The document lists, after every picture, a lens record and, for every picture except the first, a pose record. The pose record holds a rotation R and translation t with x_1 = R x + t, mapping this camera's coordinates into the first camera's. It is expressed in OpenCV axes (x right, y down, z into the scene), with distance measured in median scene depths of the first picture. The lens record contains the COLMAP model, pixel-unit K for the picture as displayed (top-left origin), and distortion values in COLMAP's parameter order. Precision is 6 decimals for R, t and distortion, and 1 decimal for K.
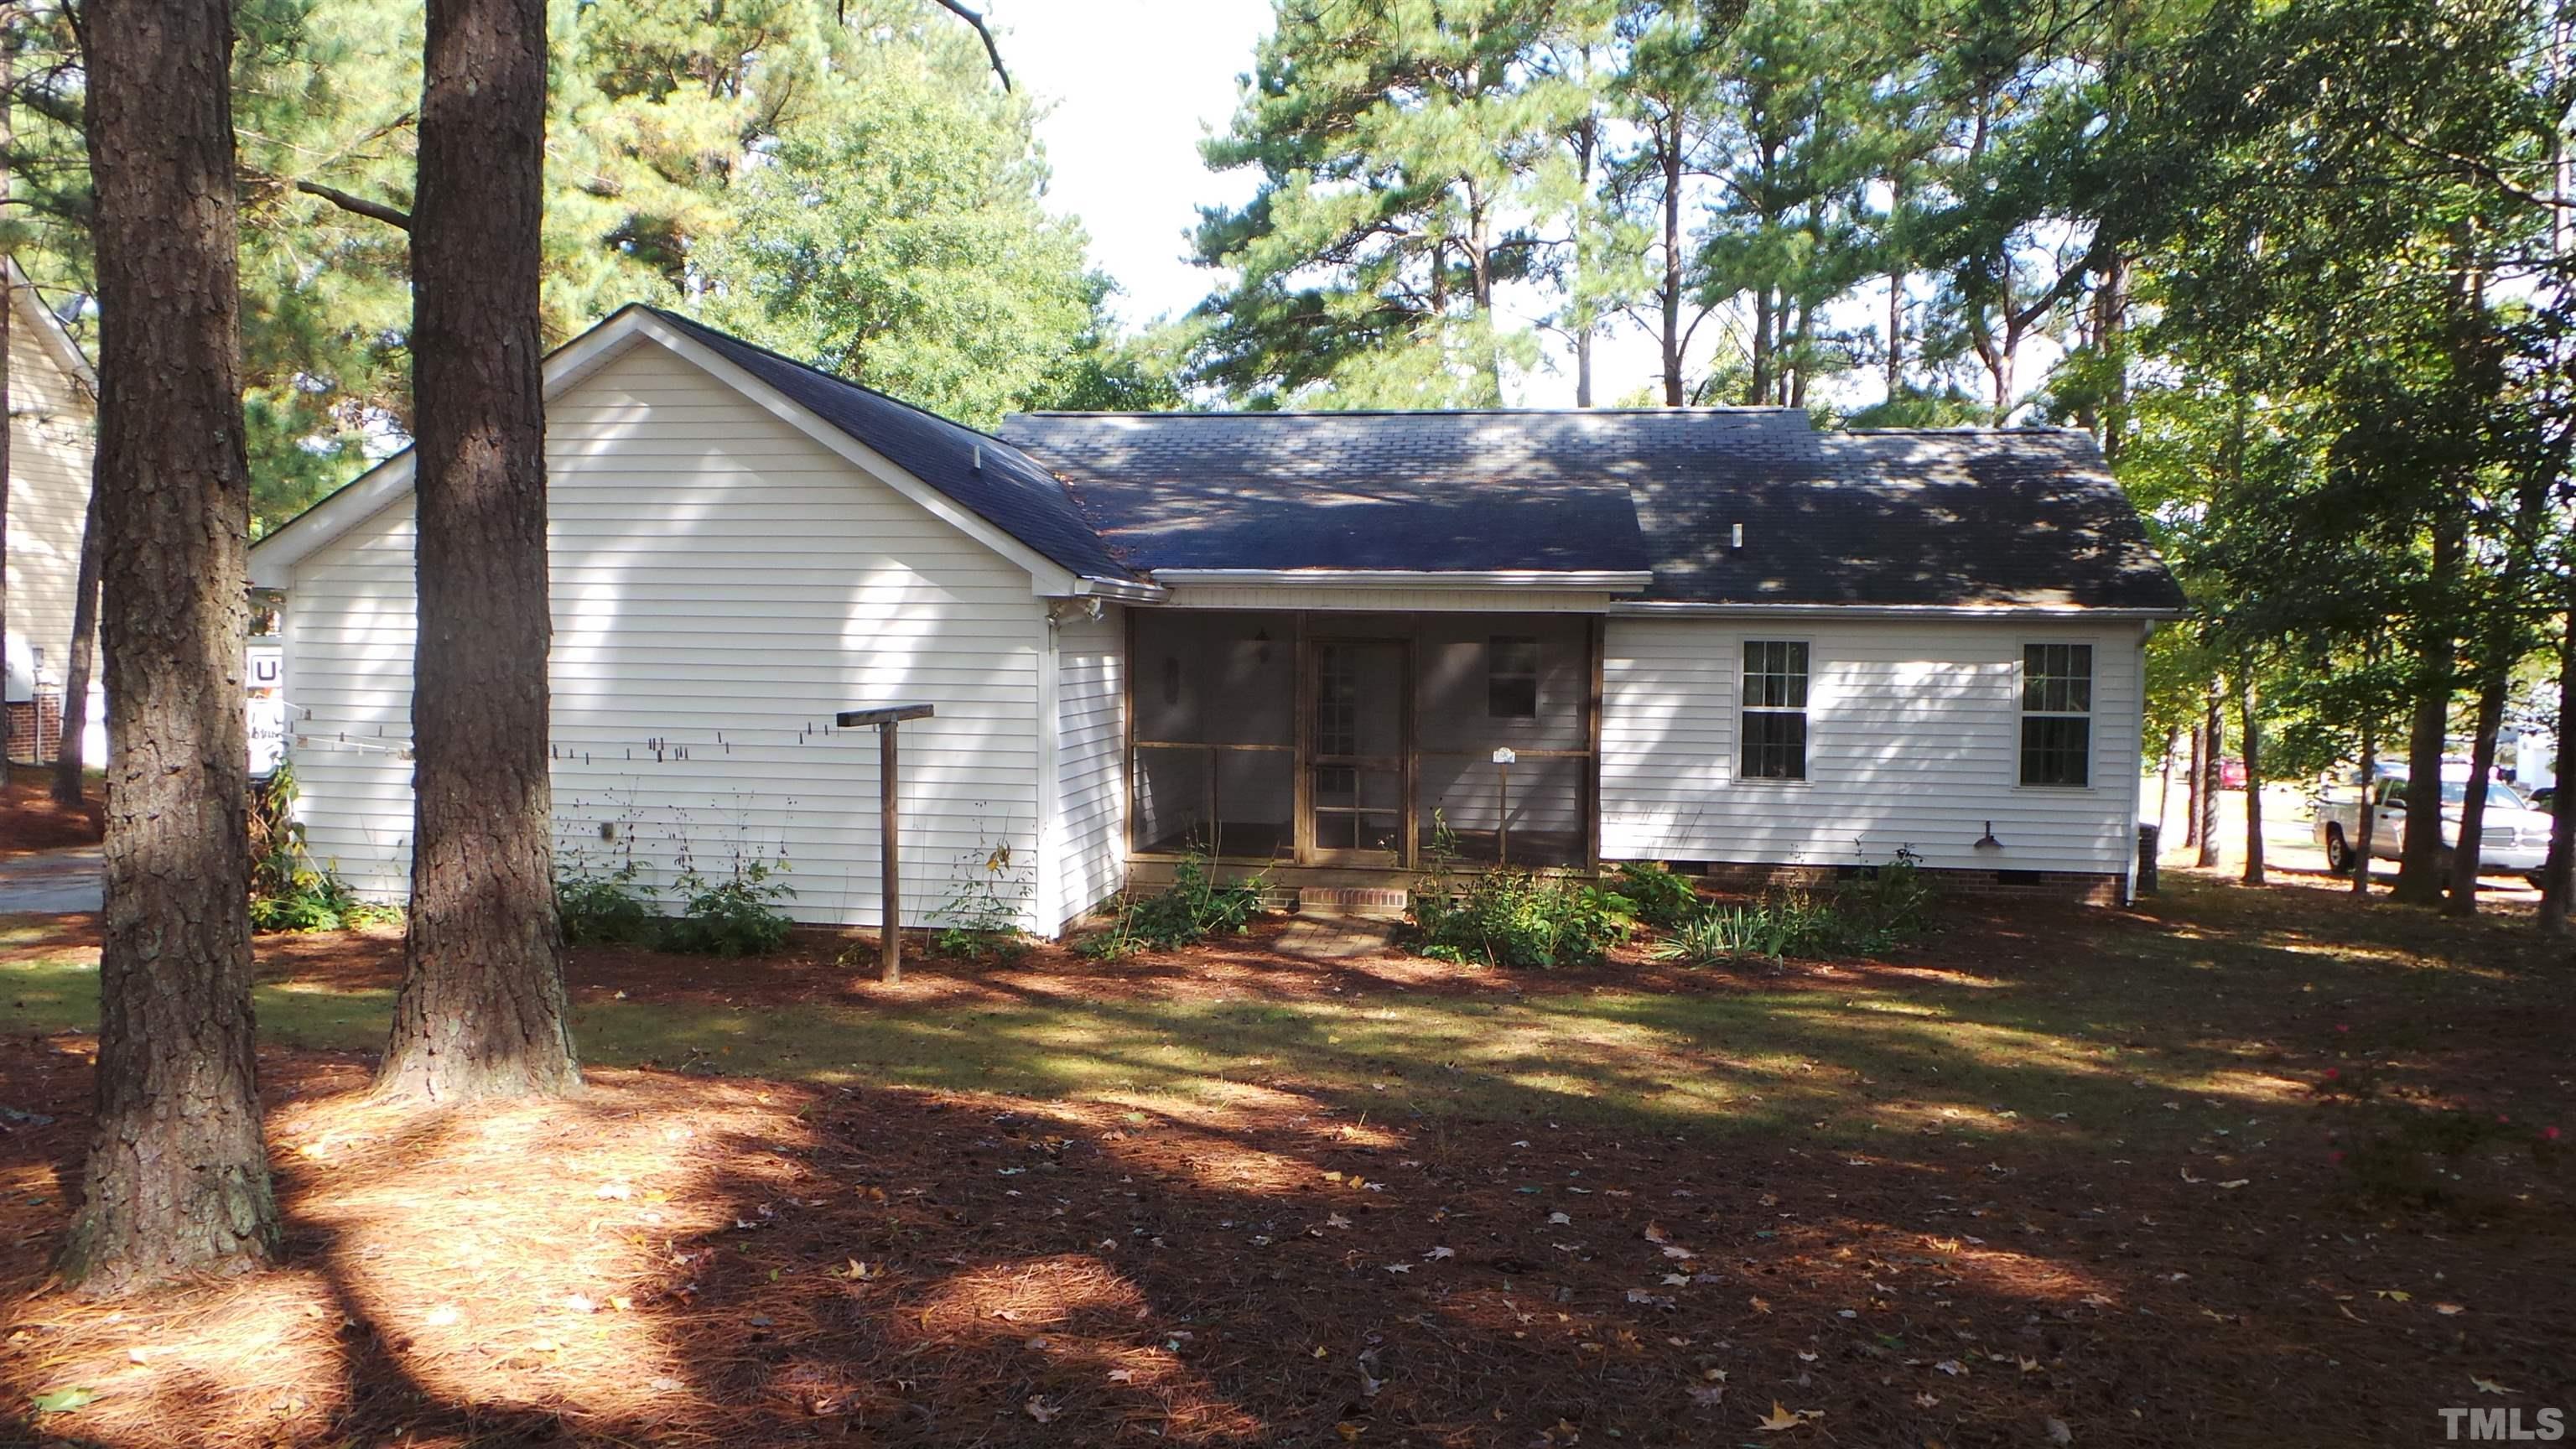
lens RADIAL K [[1810.4, 0, 1285.7], [0, 1810.4, 728.5], [0, 0, 1]] dist [0.004257, 0.002313]
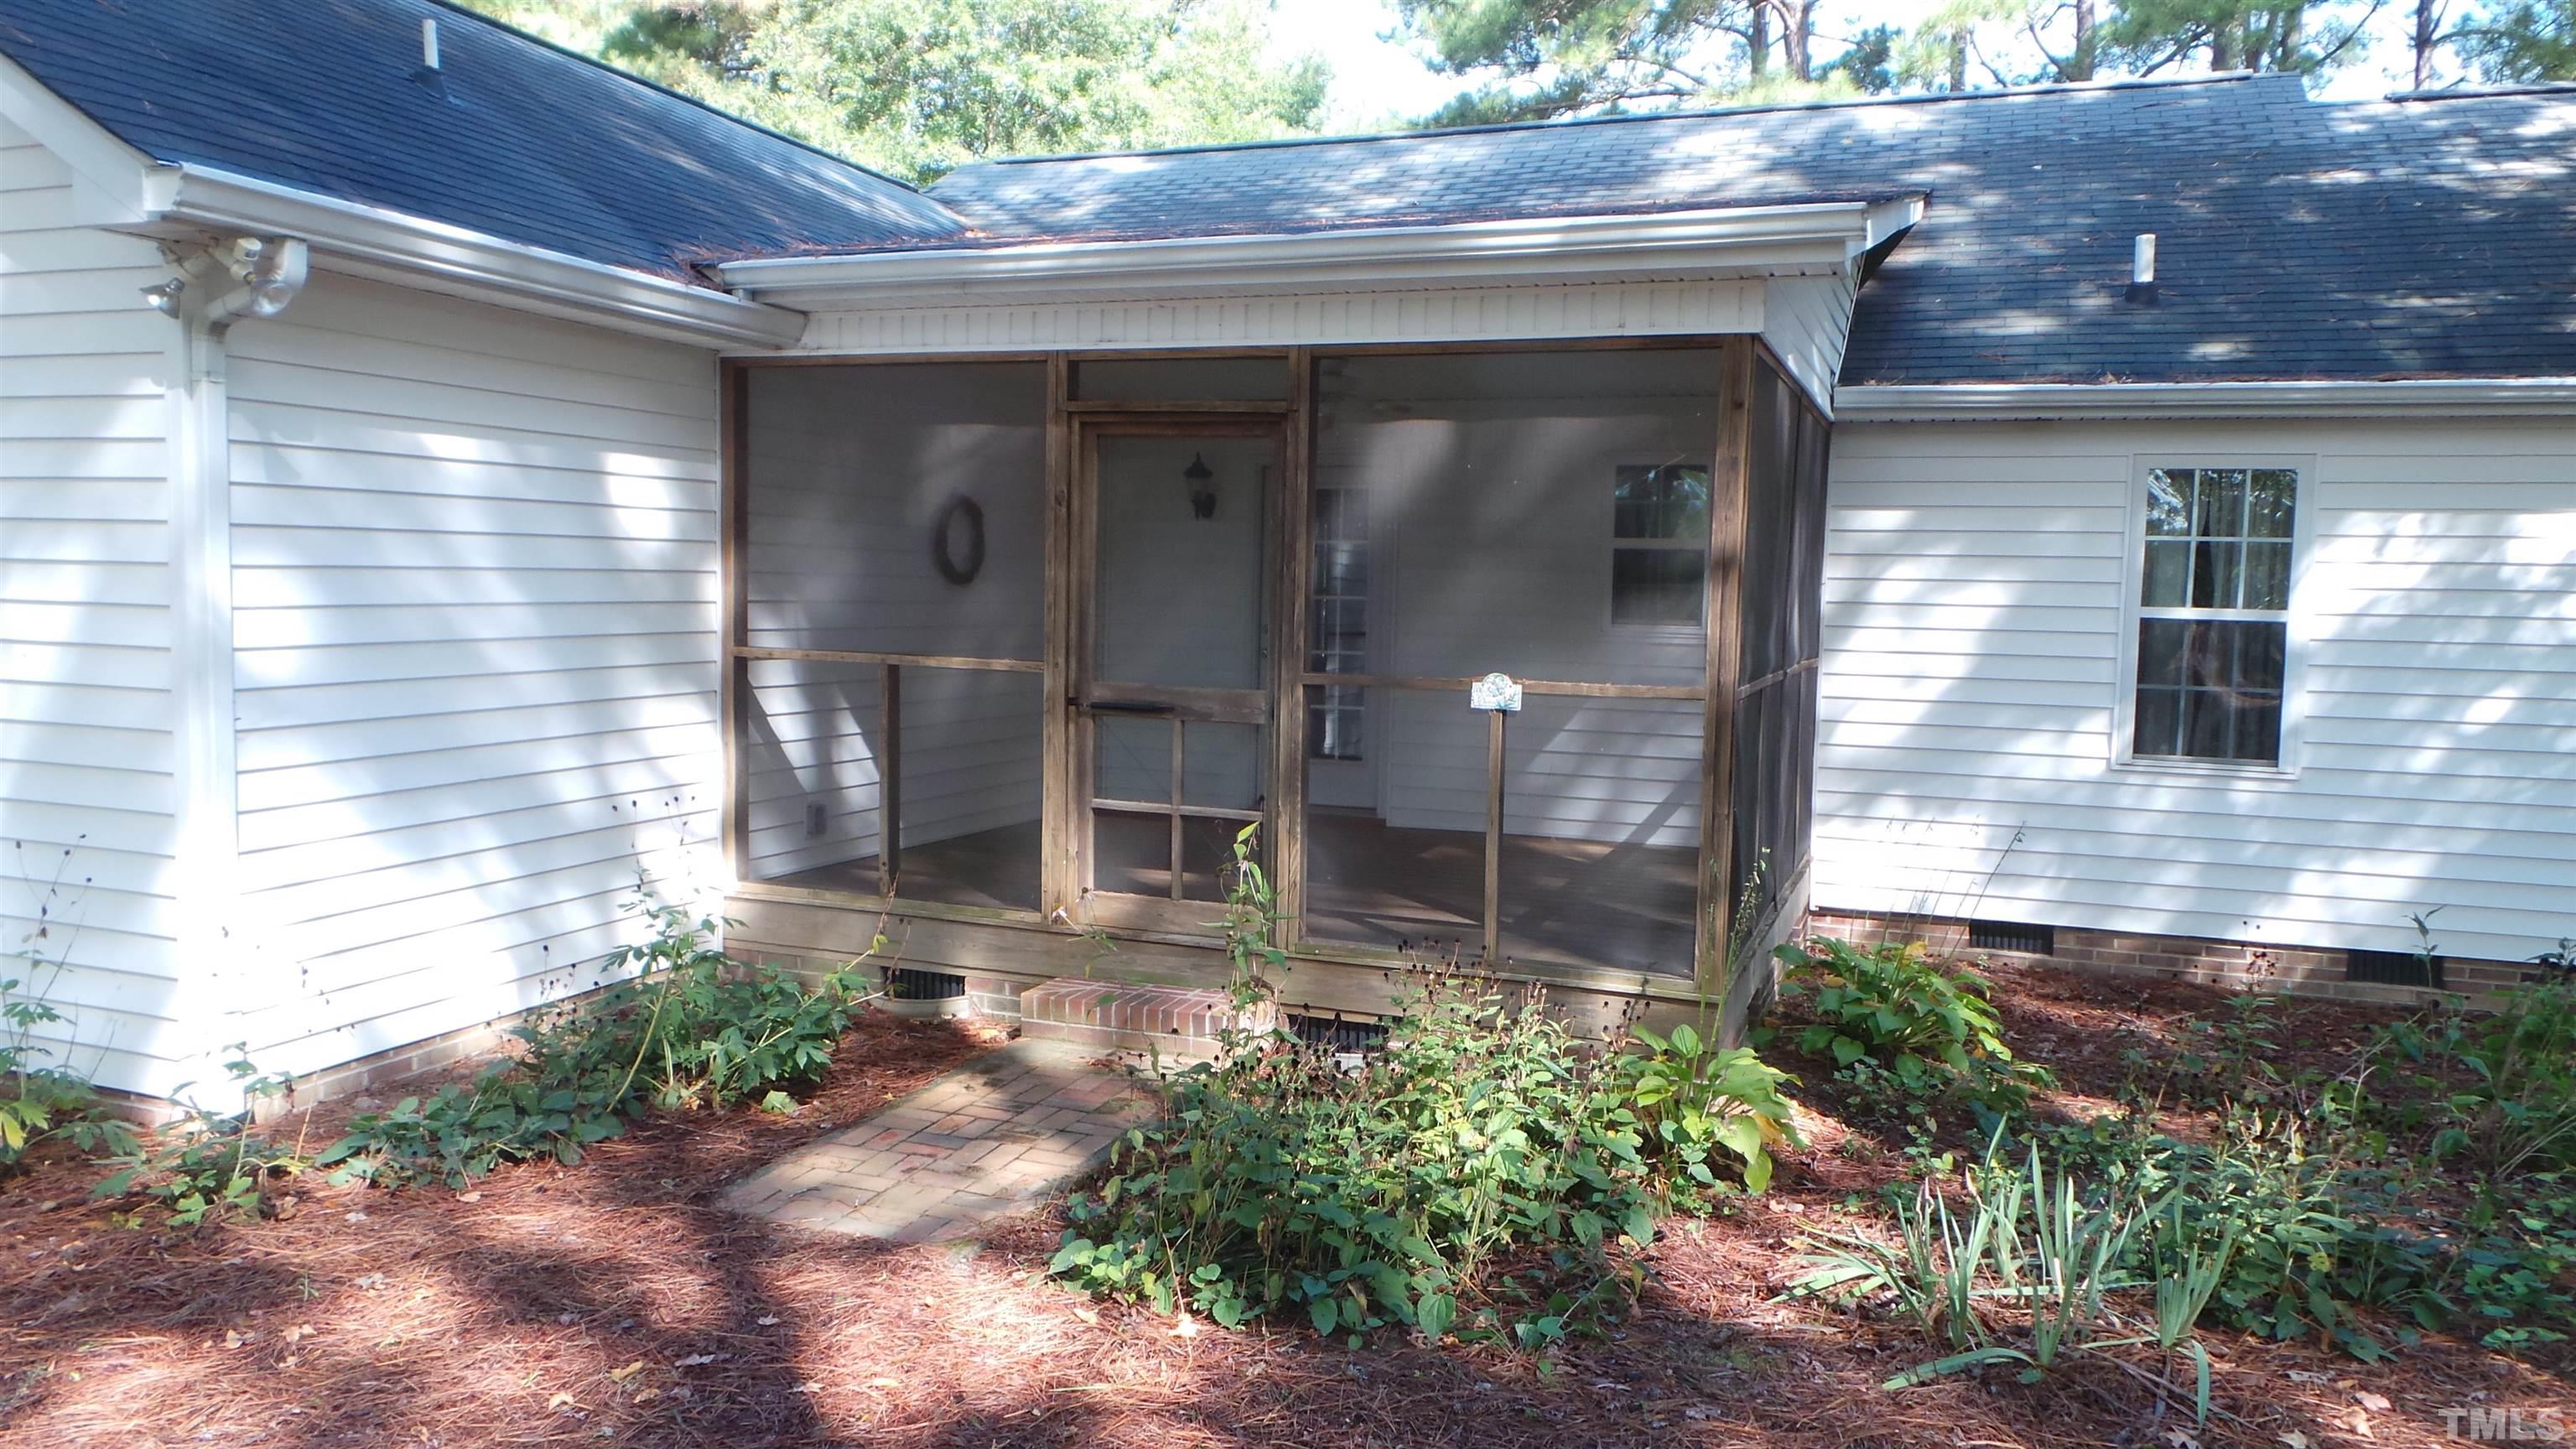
lens RADIAL K [[1810.4, 0, 1291.6], [0, 1810.4, 721.6], [0, 0, 1]] dist [0.004257, 0.002313]
pose [[0.977920, 0.026383, -0.207309, 0.130796], [-0.021082, 0.999393, 0.027738, 0.009335], [0.207915, -0.022755, 0.977882, 0.479261]]
